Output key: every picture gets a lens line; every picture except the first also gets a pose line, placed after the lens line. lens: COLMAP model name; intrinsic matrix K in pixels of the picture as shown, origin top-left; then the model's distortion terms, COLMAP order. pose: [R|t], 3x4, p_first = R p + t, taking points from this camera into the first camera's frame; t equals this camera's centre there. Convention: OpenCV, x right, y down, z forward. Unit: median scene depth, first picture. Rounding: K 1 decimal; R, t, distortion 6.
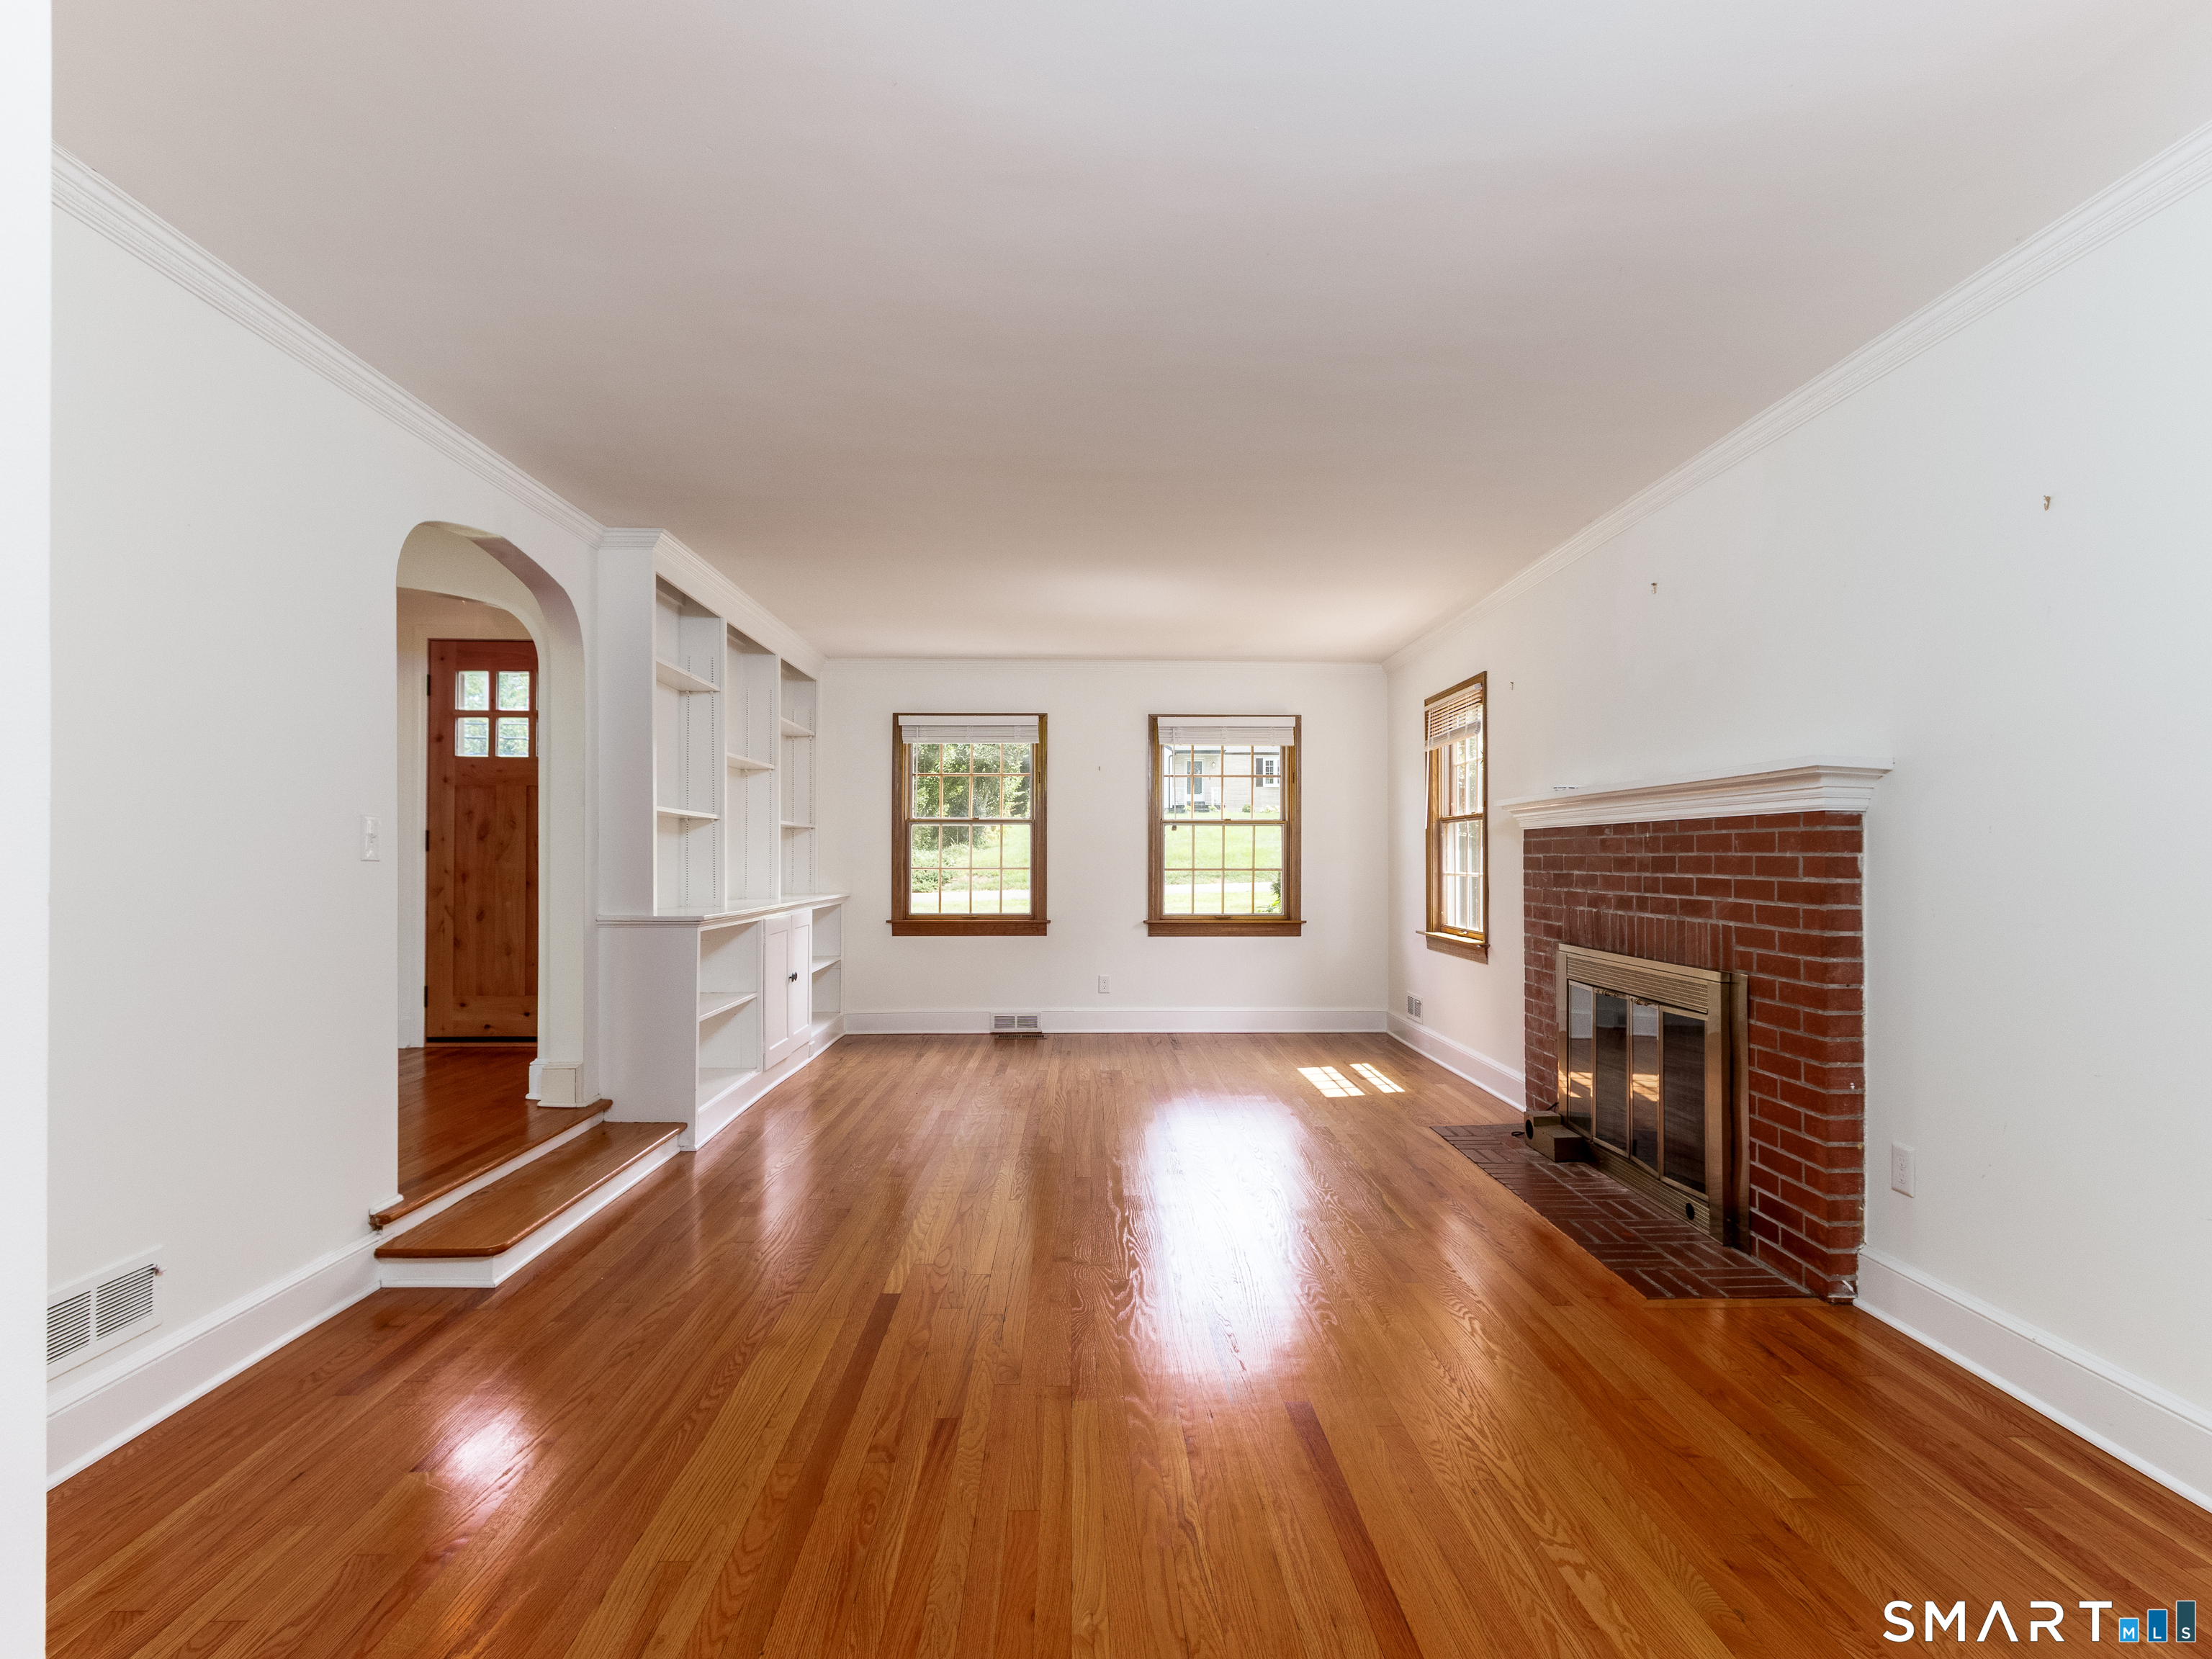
lens RADIAL K [[1147.7, 0, 1101.4], [0, 1147.7, 833.6], [0, 0, 1]] dist [0.003419, -0.002576]
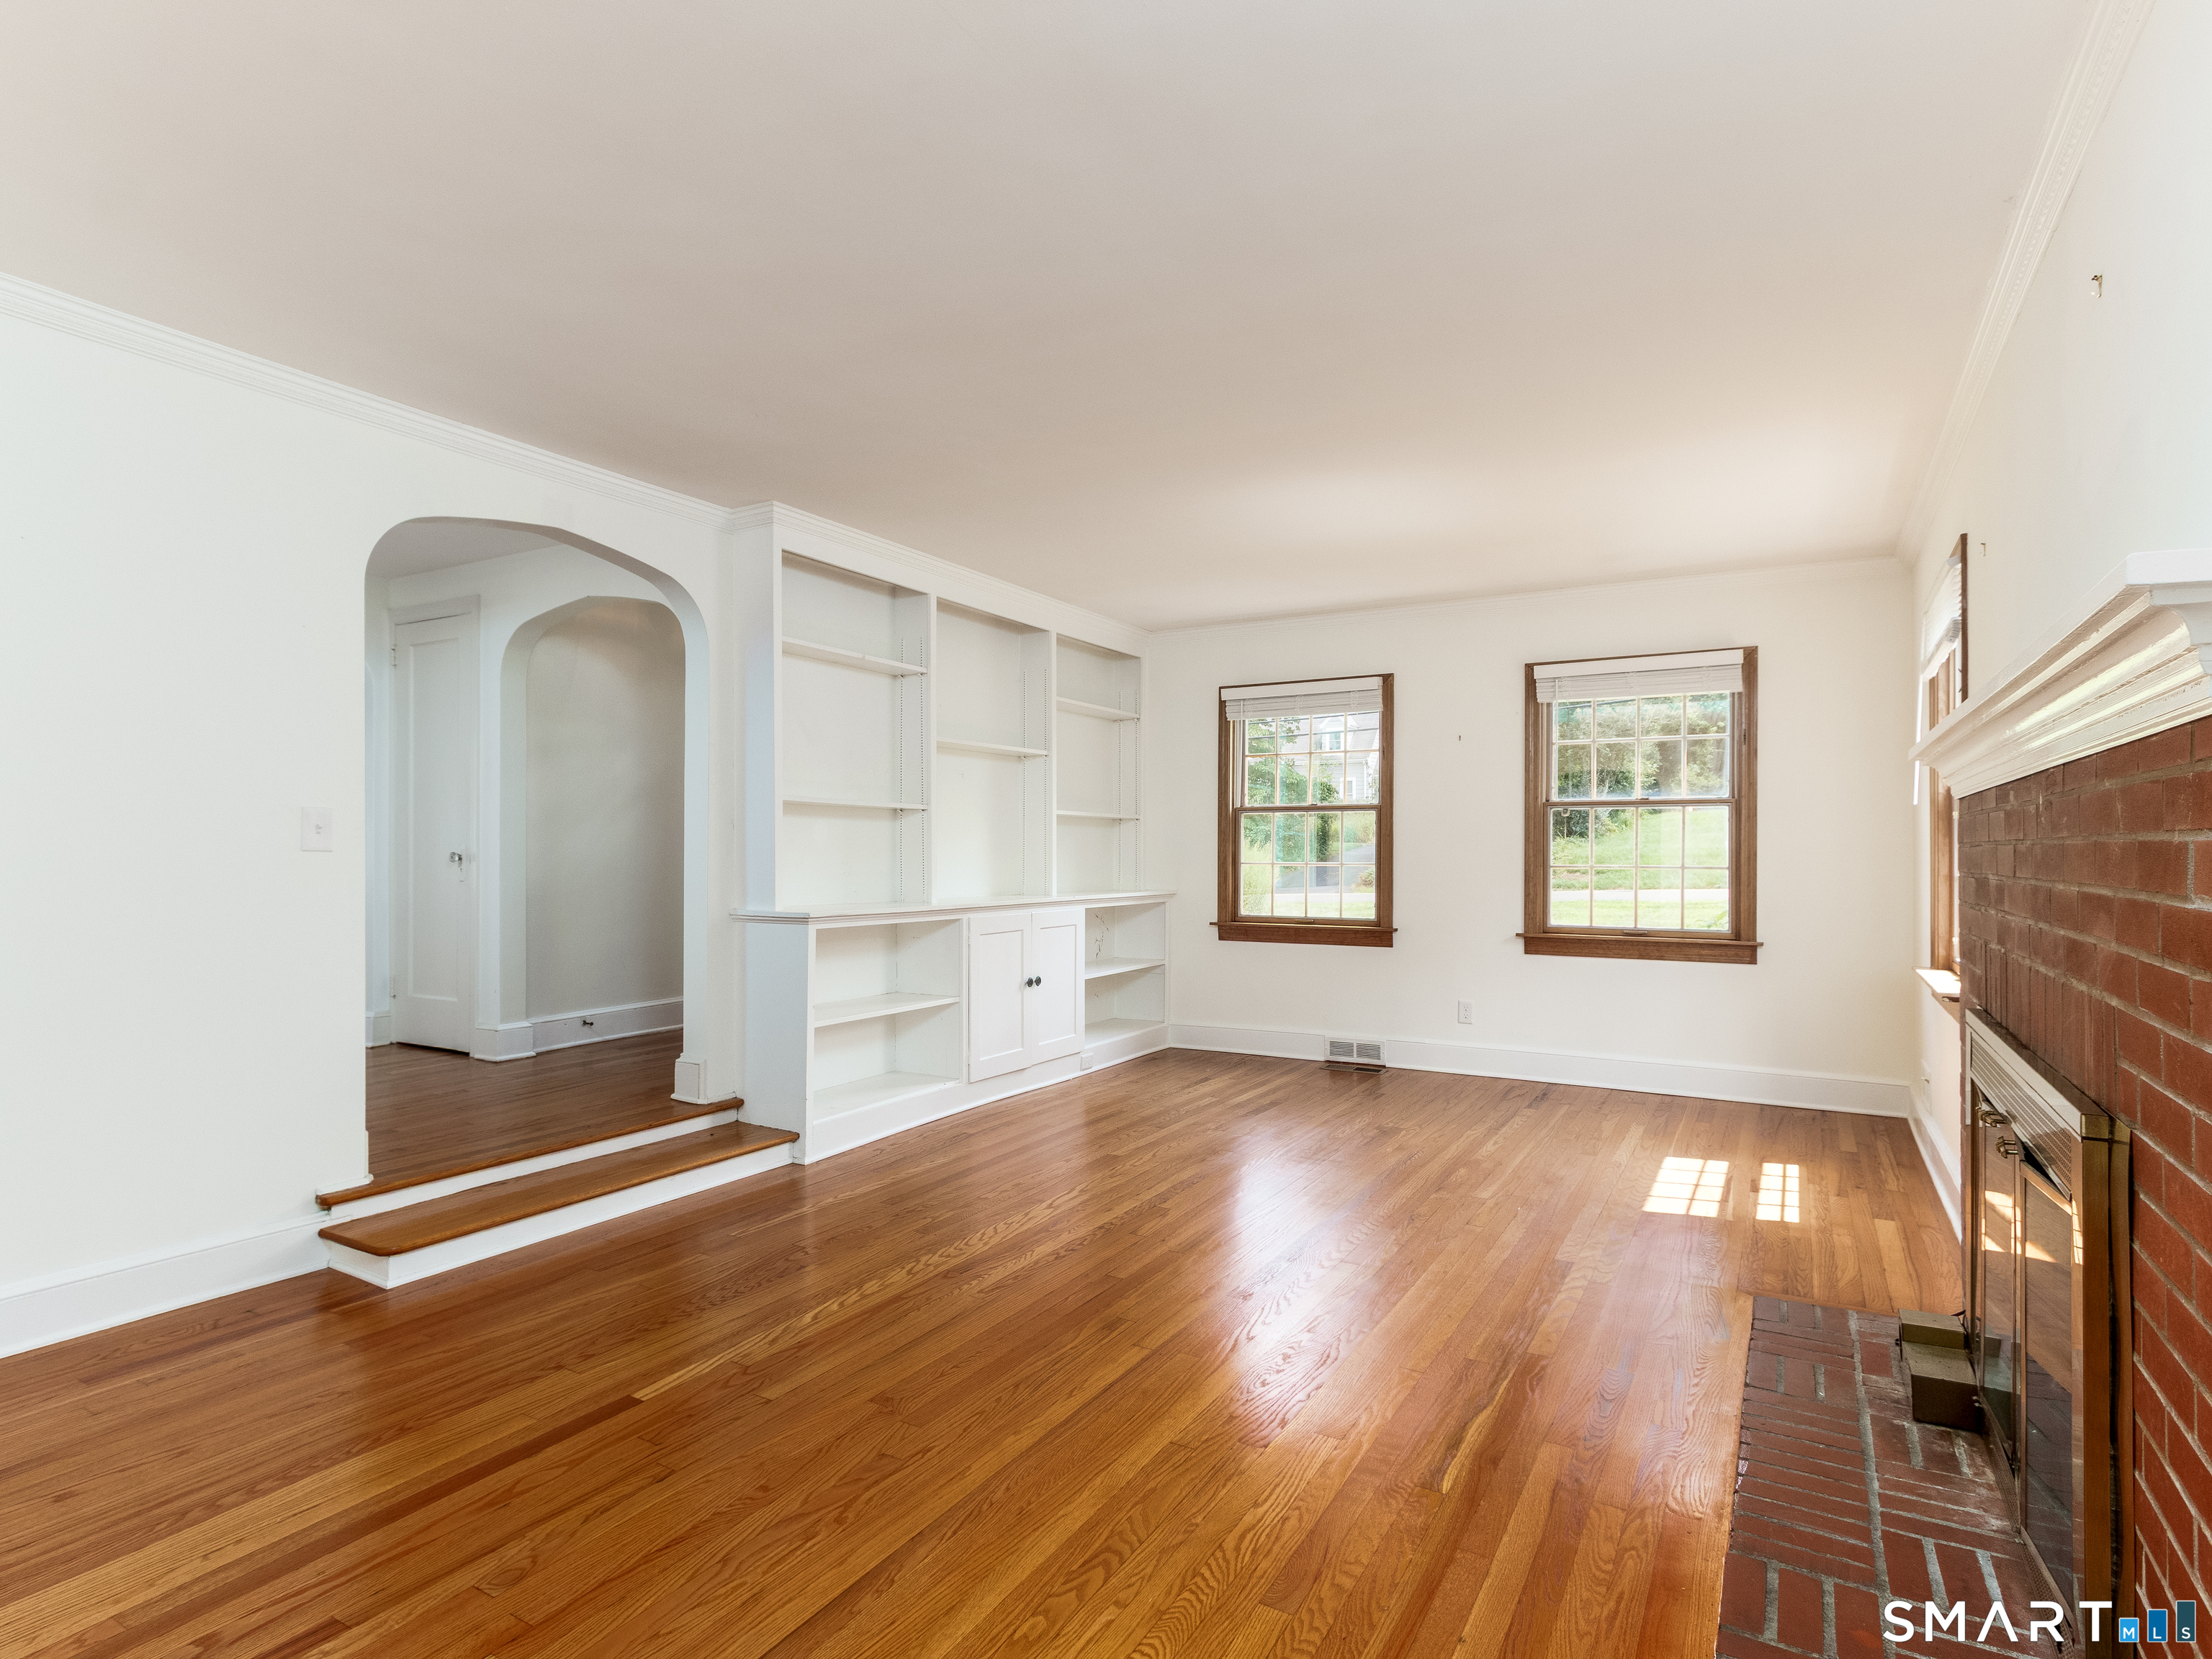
lens RADIAL K [[1147.7, 0, 1102.5], [0, 1147.7, 837.4], [0, 0, 1]] dist [0.003419, -0.002576]
pose [[0.849721, -0.006358, -0.527195, 0.352280], [0.010116, 0.999940, 0.004246, 0.009712], [0.527136, -0.008942, 0.849734, 0.345374]]
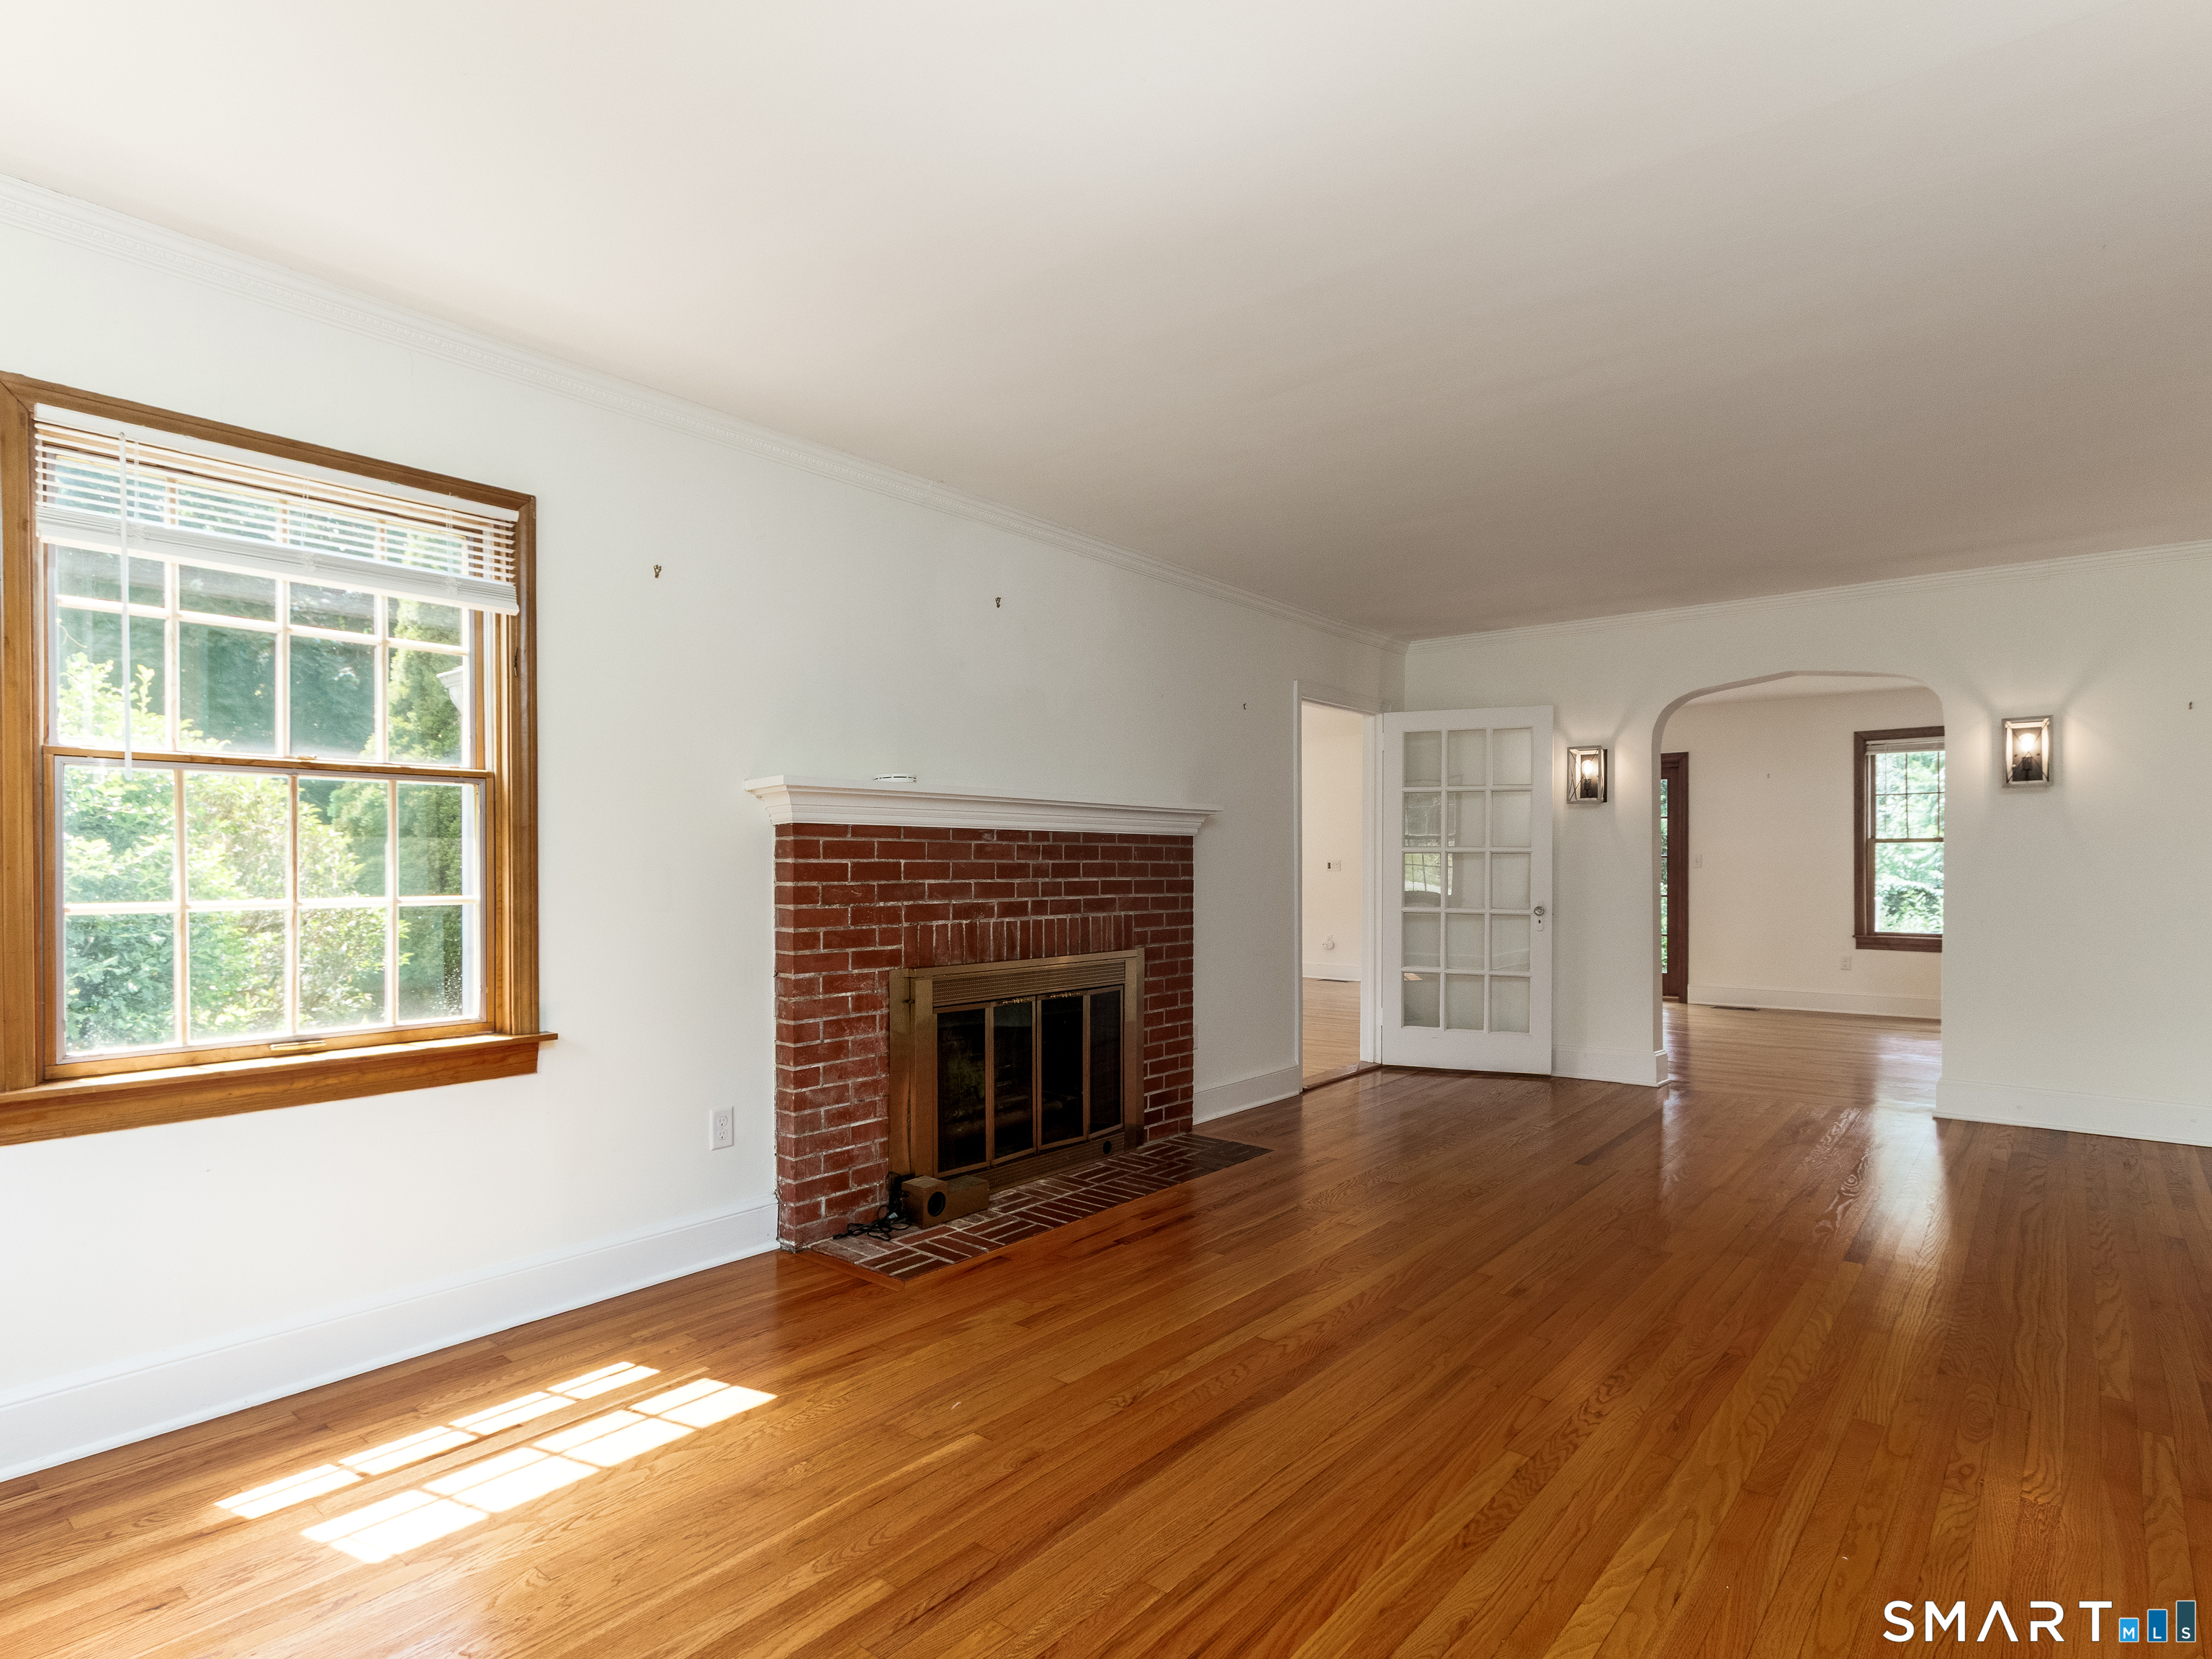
lens RADIAL K [[1147.7, 0, 1123.4], [0, 1147.7, 876.9], [0, 0, 1]] dist [0.003419, -0.002576]
pose [[-0.761552, -0.005231, 0.648083, -0.251665], [-0.011947, 0.999911, -0.005968, 0.034216], [-0.647994, -0.012288, -0.761547, 1.583784]]
